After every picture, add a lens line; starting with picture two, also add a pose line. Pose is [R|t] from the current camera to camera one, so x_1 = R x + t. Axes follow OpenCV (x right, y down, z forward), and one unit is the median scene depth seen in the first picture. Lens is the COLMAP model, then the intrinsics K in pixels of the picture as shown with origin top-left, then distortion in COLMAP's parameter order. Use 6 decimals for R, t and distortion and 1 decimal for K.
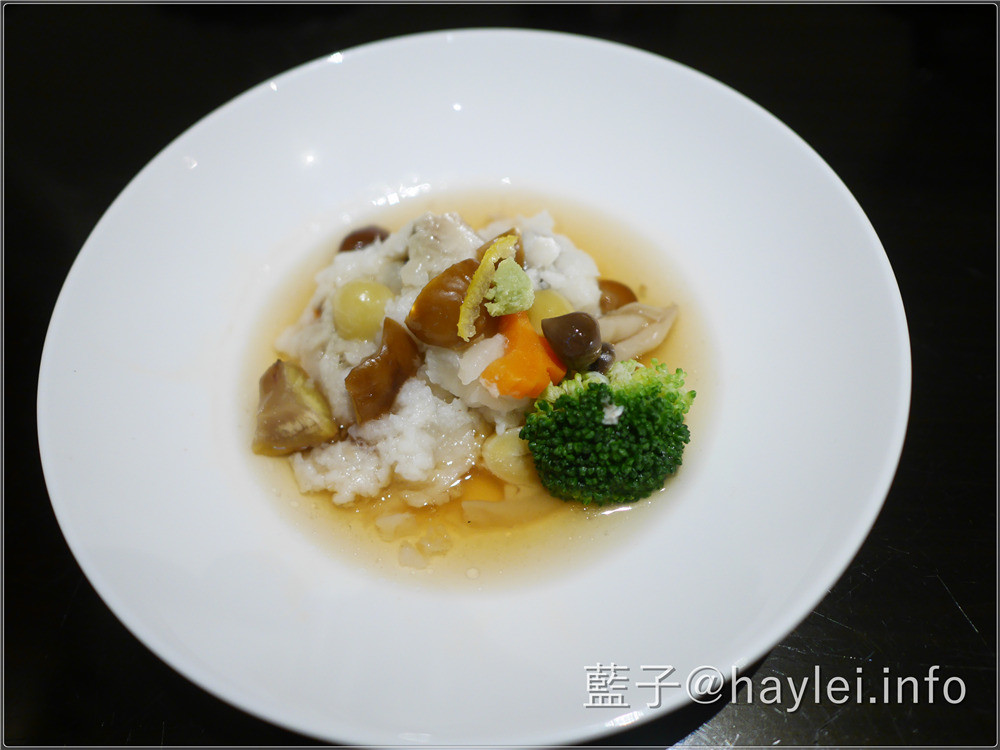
lens RADIAL K [[859.5, 0, 504.3], [0, 859.5, 371.1], [0, 0, 1]] dist [-0.045990, -0.002876]
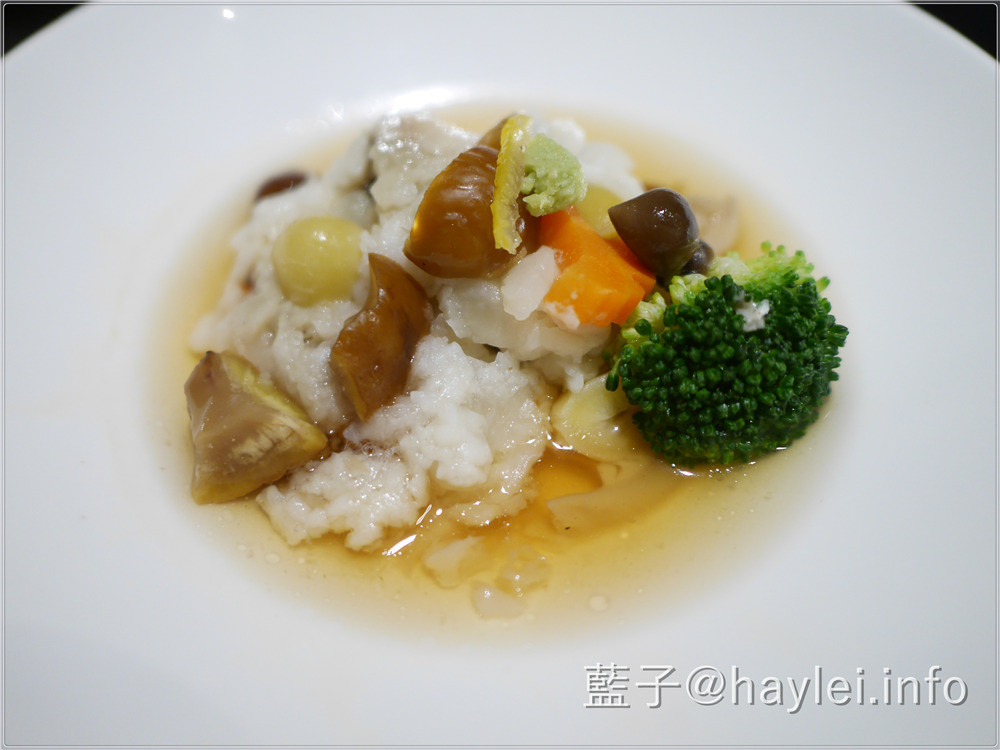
lens RADIAL K [[859.5, 0, 504.3], [0, 859.5, 371.1], [0, 0, 1]] dist [-0.045990, -0.002876]
pose [[0.963202, -0.185736, 0.194277, -0.187057], [0.201587, 0.977305, -0.065104, 0.090857], [-0.177776, 0.101872, 0.978784, 0.358058]]
